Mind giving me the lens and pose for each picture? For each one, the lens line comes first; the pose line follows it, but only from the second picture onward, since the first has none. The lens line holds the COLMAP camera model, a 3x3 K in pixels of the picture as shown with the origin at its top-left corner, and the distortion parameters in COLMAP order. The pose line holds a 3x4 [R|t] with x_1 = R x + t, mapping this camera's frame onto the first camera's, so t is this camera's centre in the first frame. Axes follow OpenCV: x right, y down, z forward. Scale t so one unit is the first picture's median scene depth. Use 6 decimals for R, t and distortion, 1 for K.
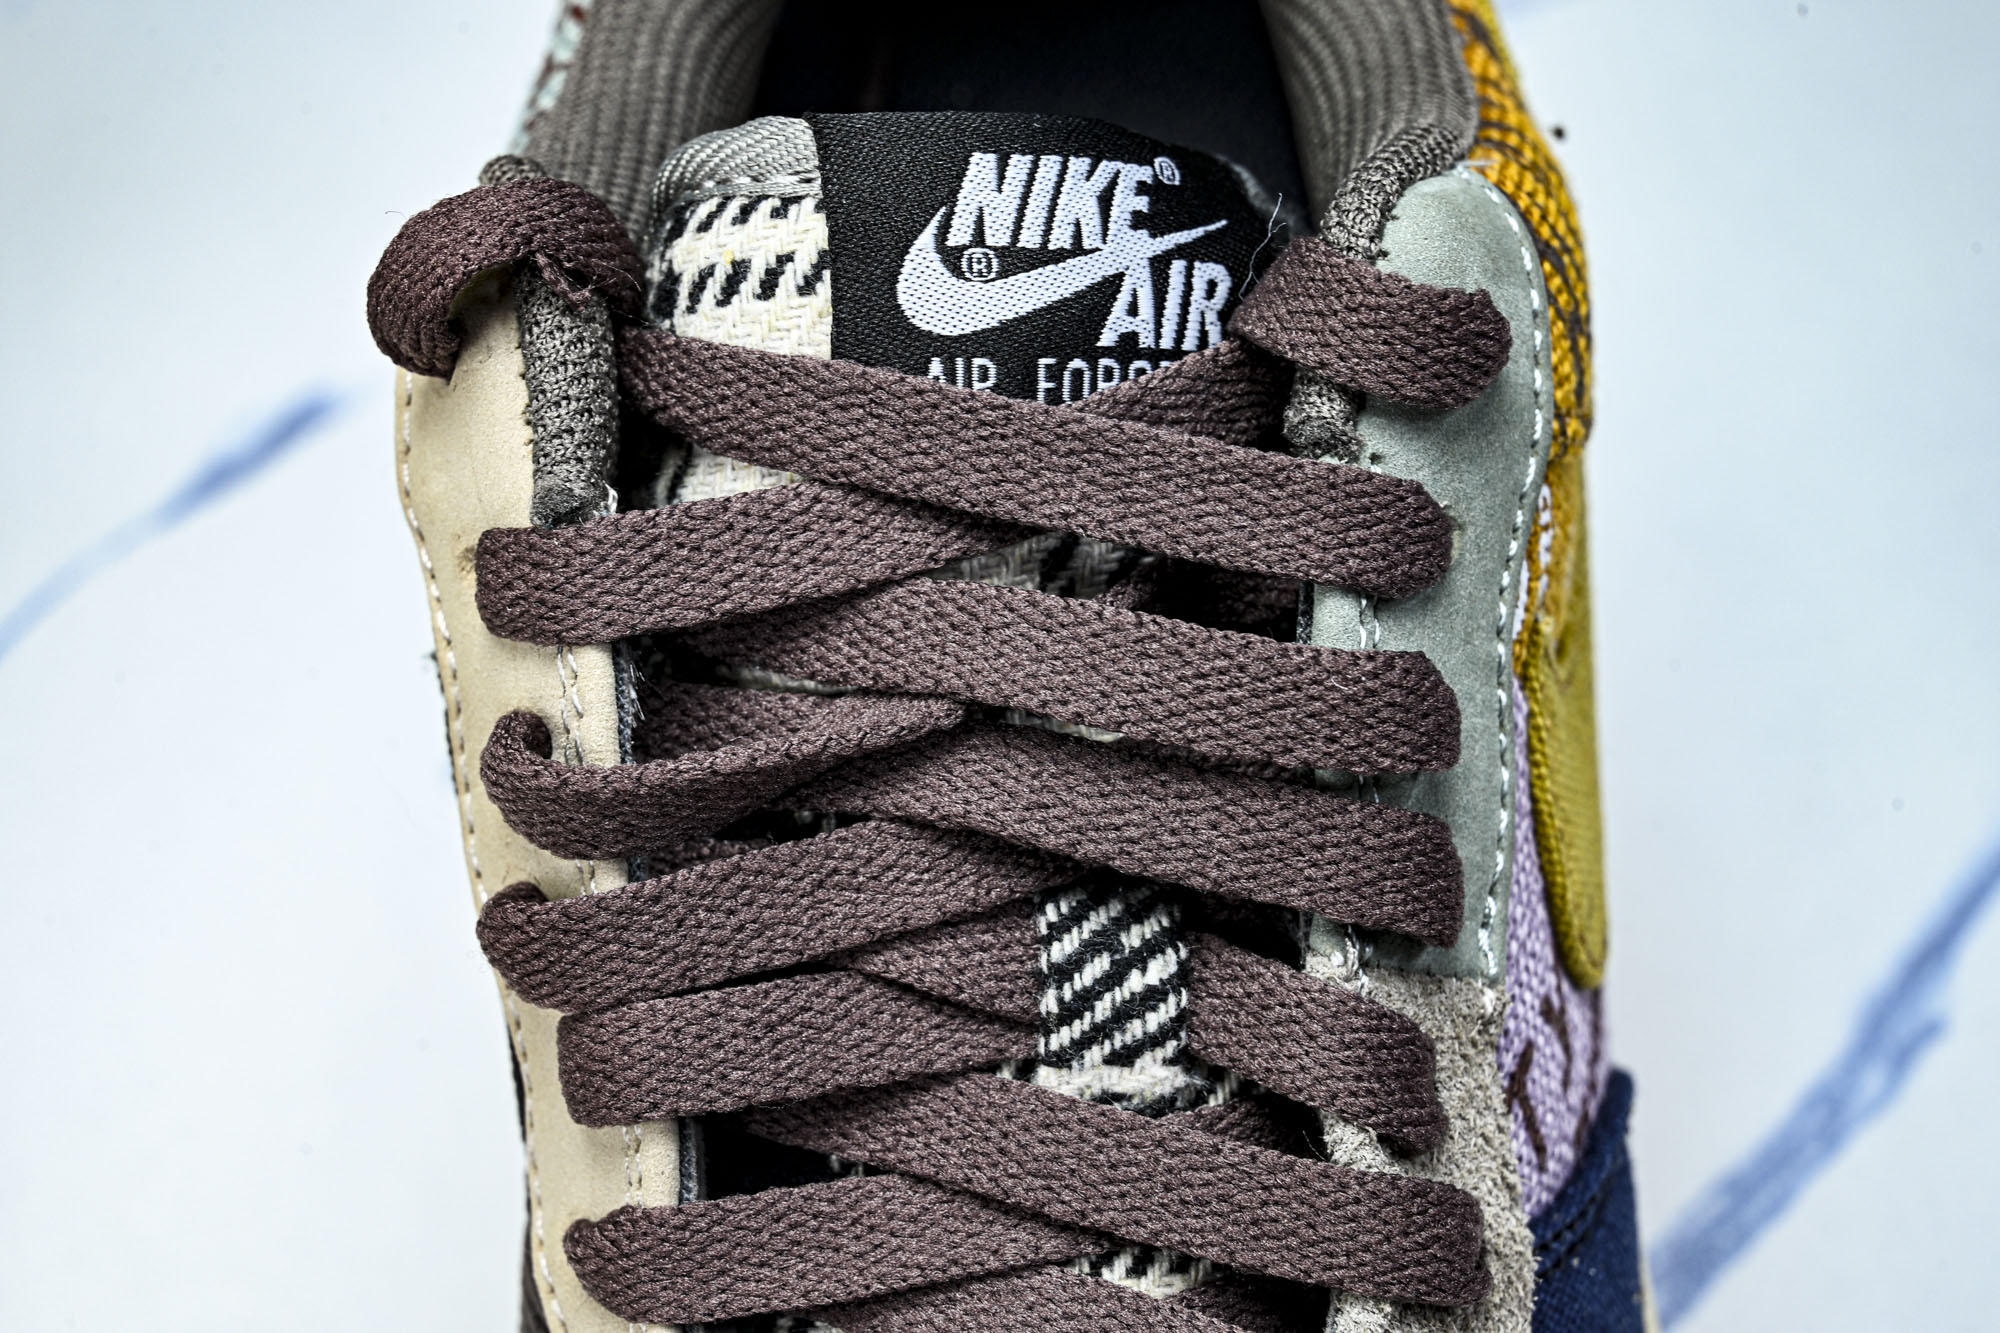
lens RADIAL K [[3767.6, 0, 1000.0], [0, 3767.6, 666.5], [0, 0, 1]] dist [-0.353484, -0.004199]
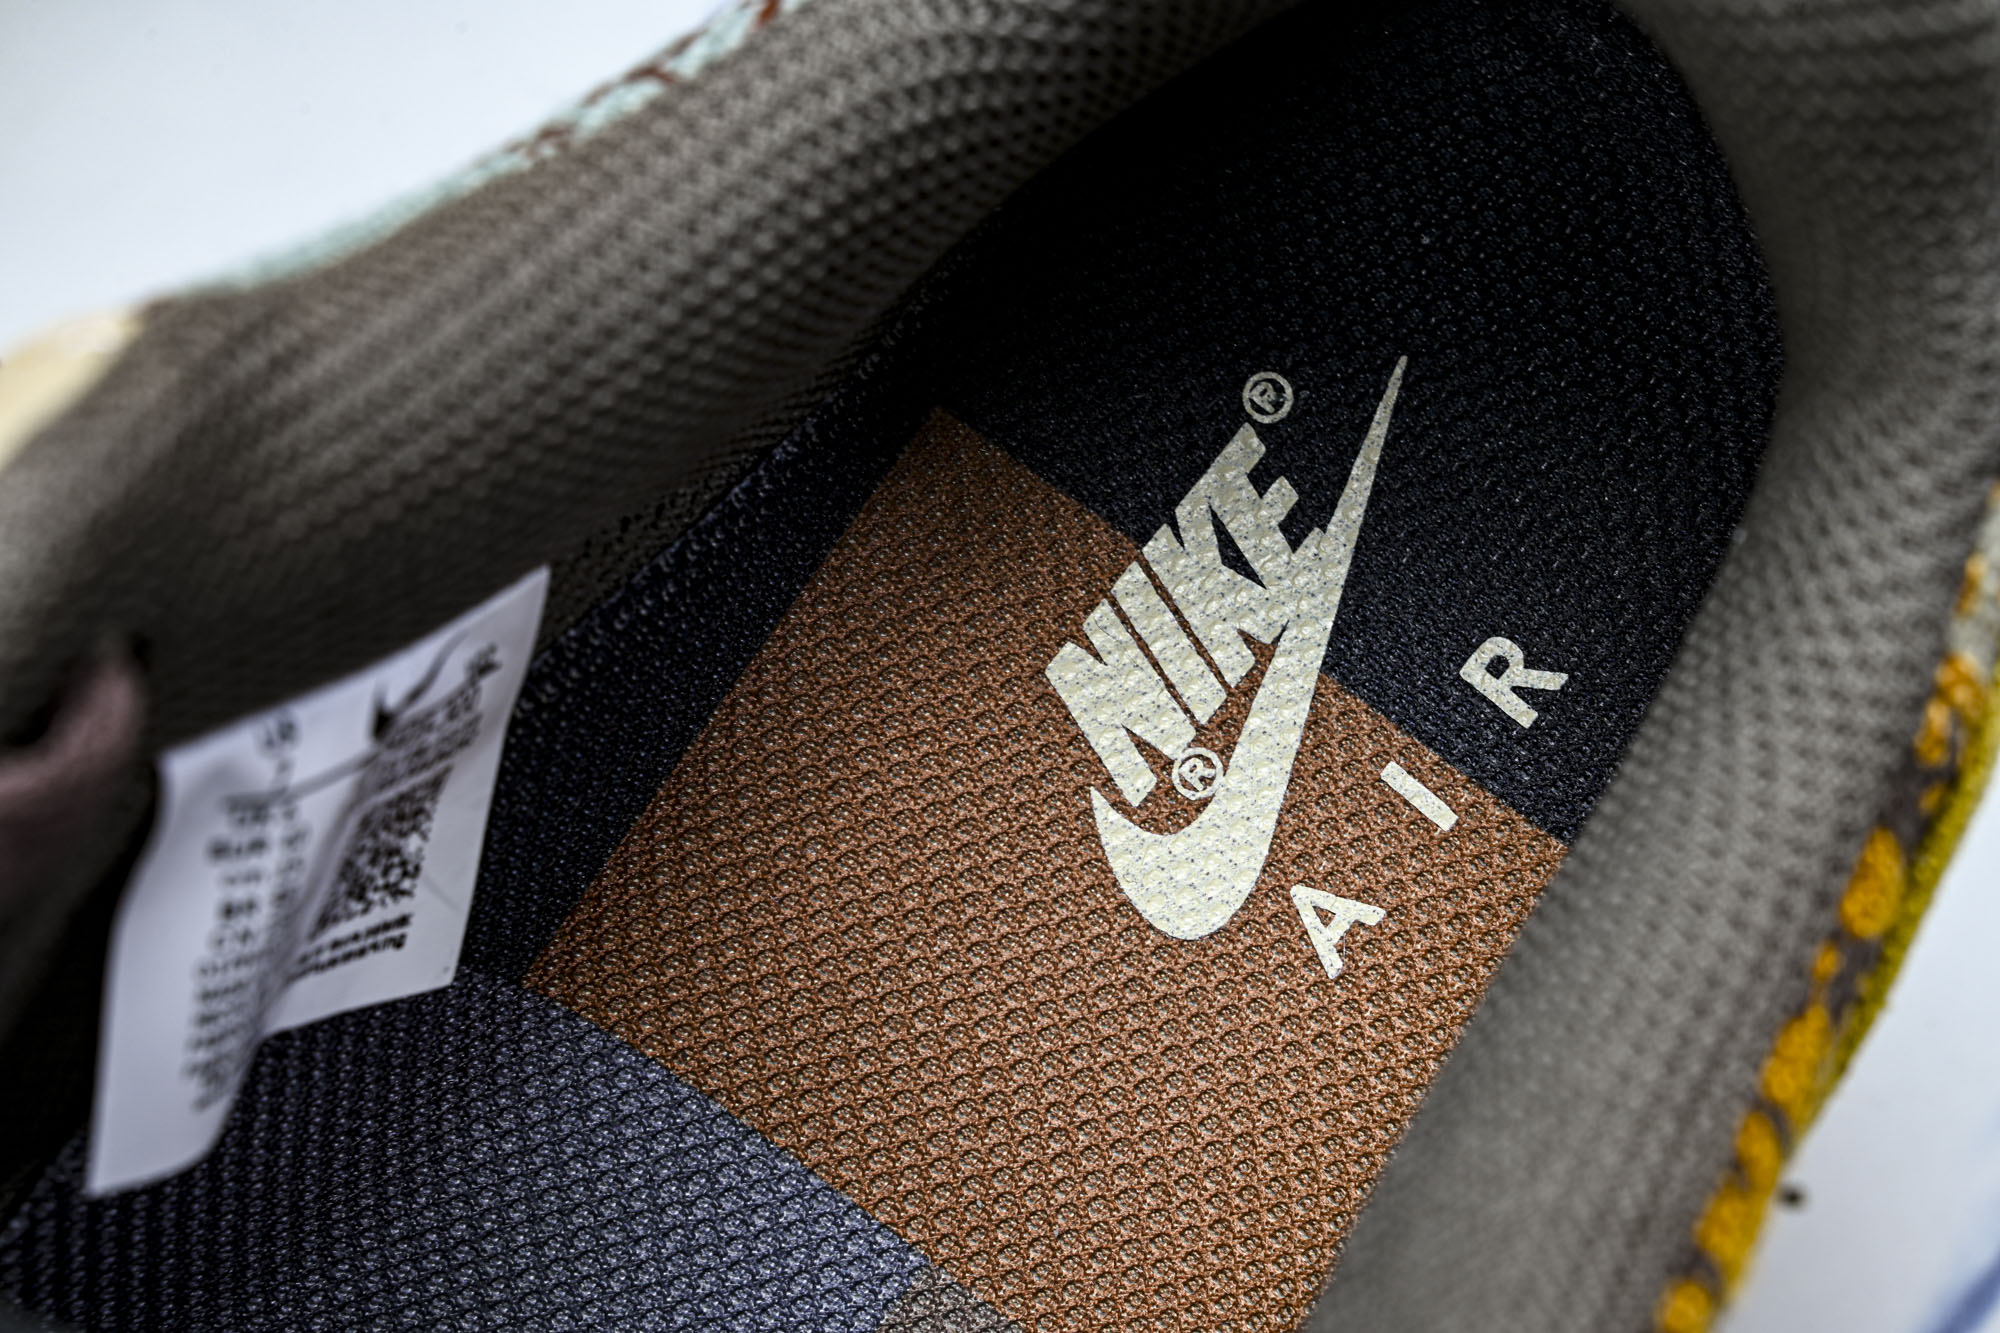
lens RADIAL K [[3999.4, 0, 992.4], [0, 3999.4, 703.4], [0, 0, 1]] dist [-0.000042, 0.150744]
pose [[0.613649, -0.789467, -0.013290, -0.006698], [0.777737, 0.607264, -0.162347, -0.027373], [0.136238, 0.089288, 0.986644, 0.289395]]
